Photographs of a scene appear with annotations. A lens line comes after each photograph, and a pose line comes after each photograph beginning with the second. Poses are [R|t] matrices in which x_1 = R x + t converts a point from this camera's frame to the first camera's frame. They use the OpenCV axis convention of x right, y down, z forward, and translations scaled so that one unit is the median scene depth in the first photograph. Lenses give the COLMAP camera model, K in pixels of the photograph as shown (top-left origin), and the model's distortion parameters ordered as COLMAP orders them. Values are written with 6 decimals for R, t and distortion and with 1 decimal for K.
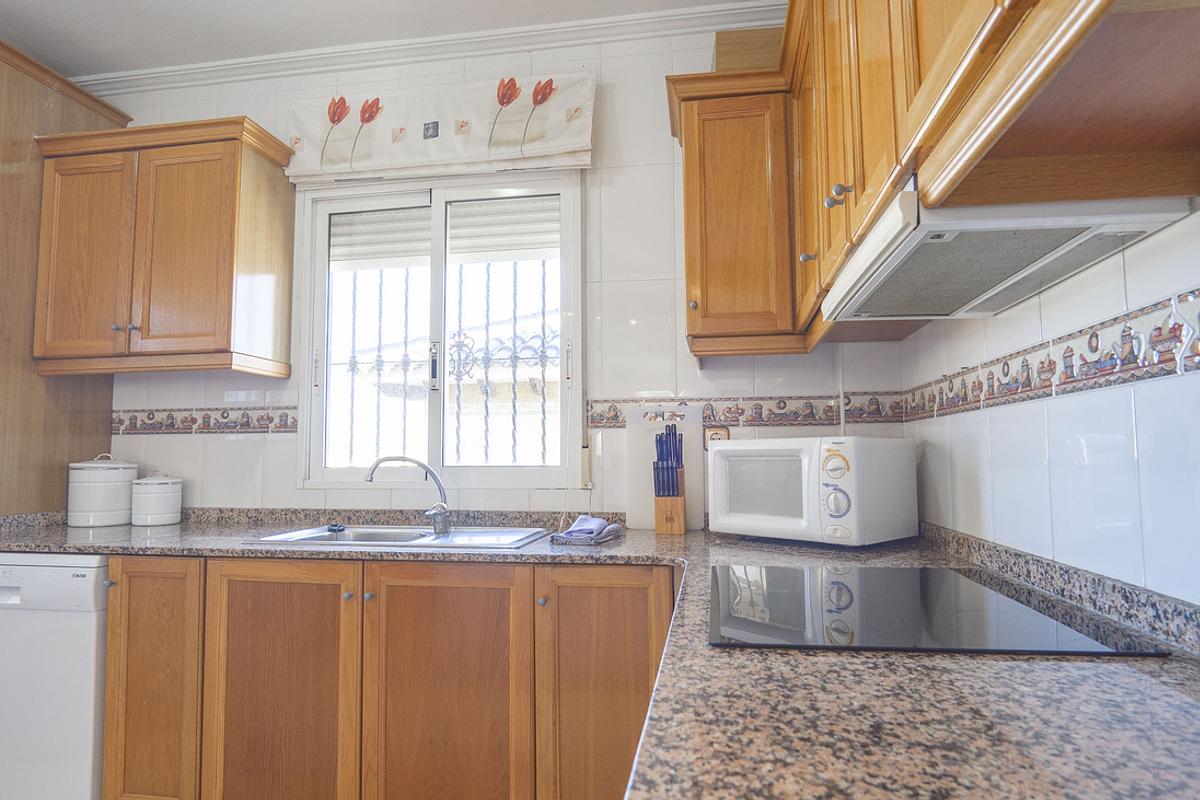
lens RADIAL K [[684.5, 0, 610.7], [0, 684.5, 408.5], [0, 0, 1]] dist [-0.034683, 0.012125]
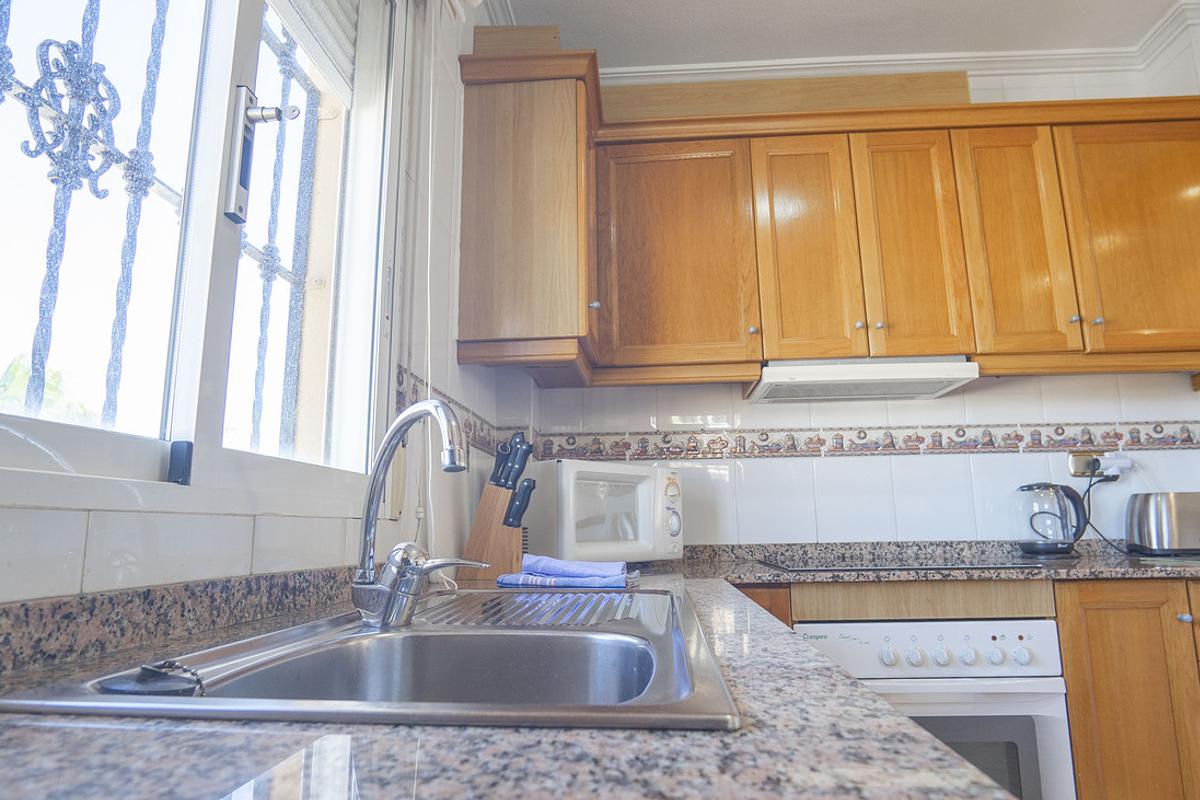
lens RADIAL K [[684.5, 0, 610.7], [0, 684.5, 408.5], [0, 0, 1]] dist [-0.034683, 0.012125]
pose [[-0.087937, 0.180792, 0.979582, -0.616821], [-0.057226, 0.980851, -0.186163, 0.122676], [-0.994481, -0.072429, -0.075907, 0.876555]]
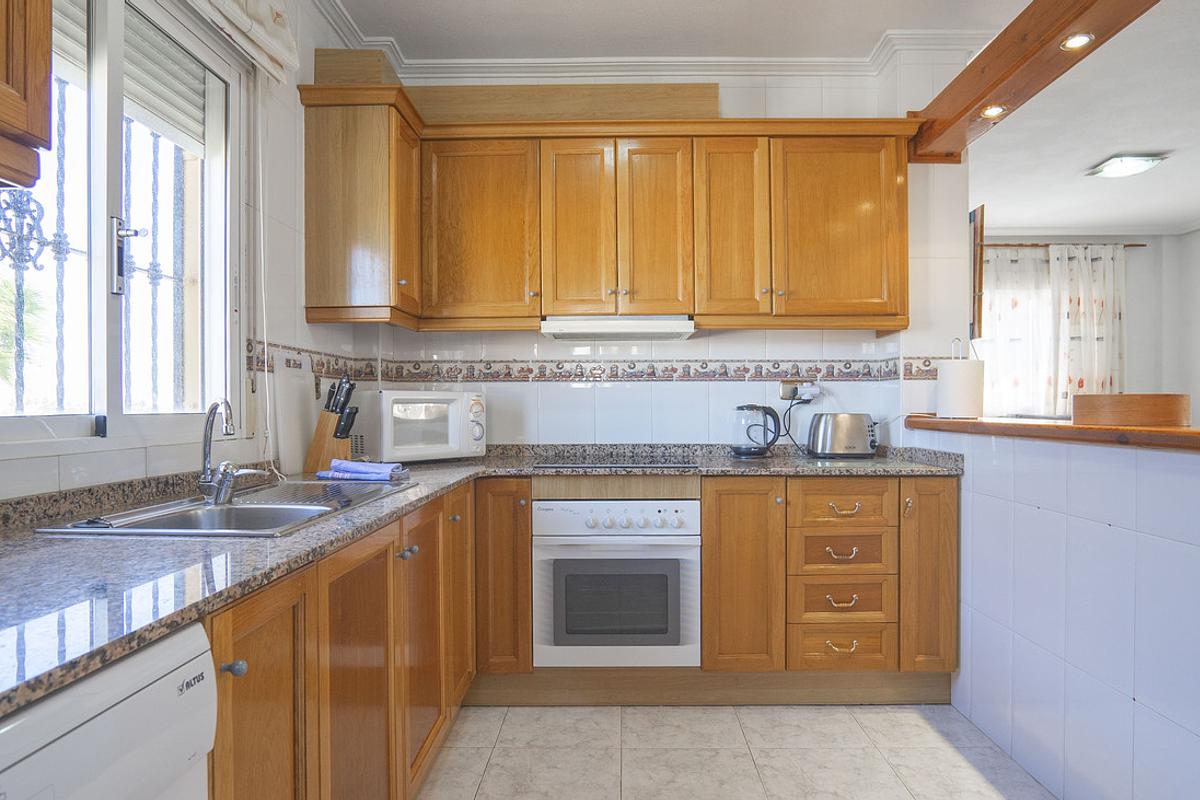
lens RADIAL K [[684.5, 0, 610.7], [0, 684.5, 408.5], [0, 0, 1]] dist [-0.034683, 0.012125]
pose [[-0.139019, 0.003160, 0.990285, -0.989270], [-0.066048, 0.997739, -0.012456, 0.058946], [-0.988085, -0.067138, -0.138496, 0.659951]]
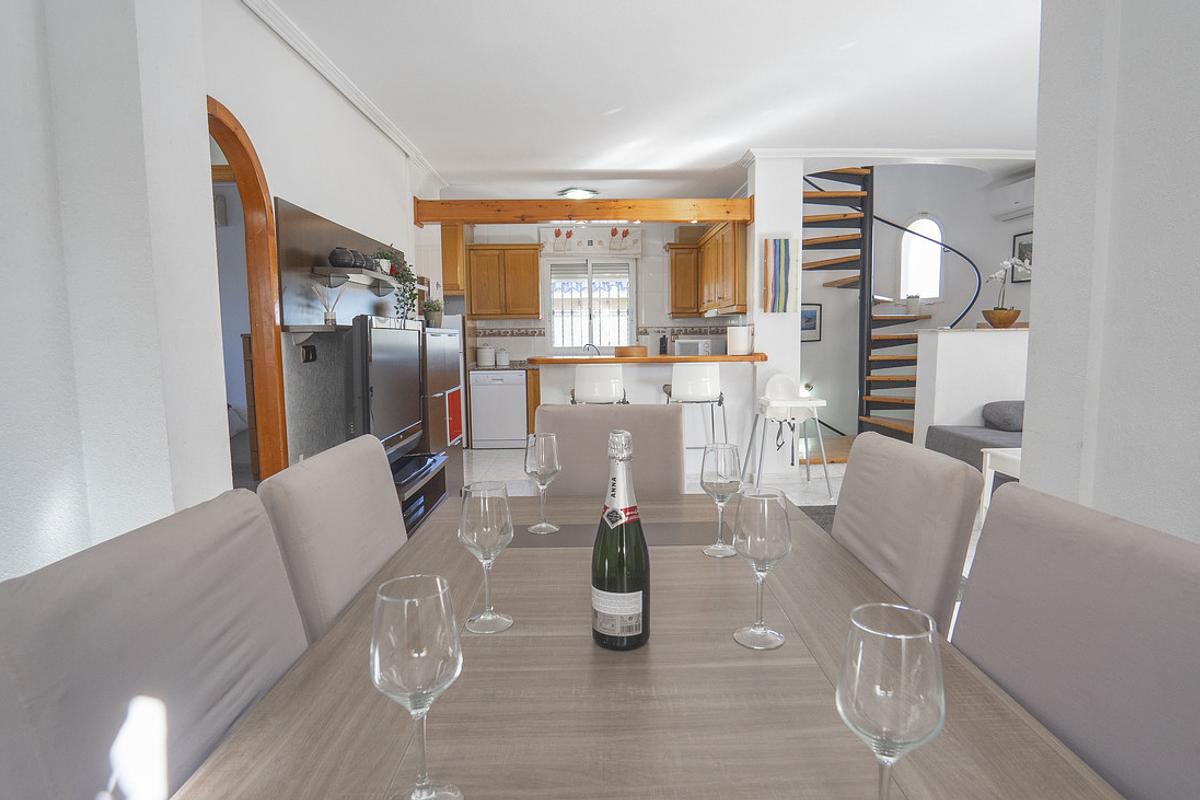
lens RADIAL K [[684.5, 0, 610.7], [0, 684.5, 408.5], [0, 0, 1]] dist [-0.034683, 0.012125]
pose [[0.983653, -0.023113, 0.178584, -0.800463], [-0.009189, 0.983994, 0.177966, -0.222392], [-0.179839, -0.176698, 0.967696, -2.402034]]
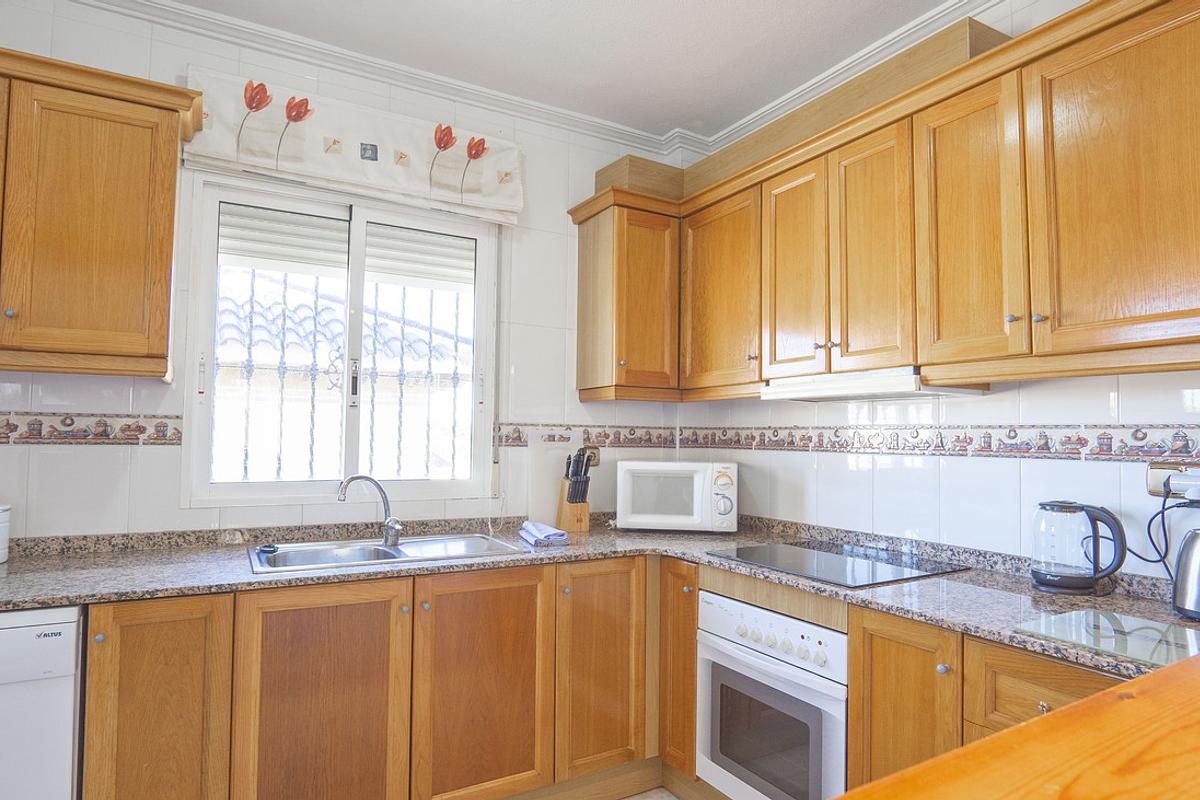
lens RADIAL K [[684.5, 0, 610.7], [0, 684.5, 408.5], [0, 0, 1]] dist [-0.034683, 0.012125]
pose [[0.772378, 0.043295, 0.633686, -0.638762], [-0.063021, 0.997975, 0.008630, -0.059917], [-0.632029, -0.046601, 0.773542, -0.035169]]
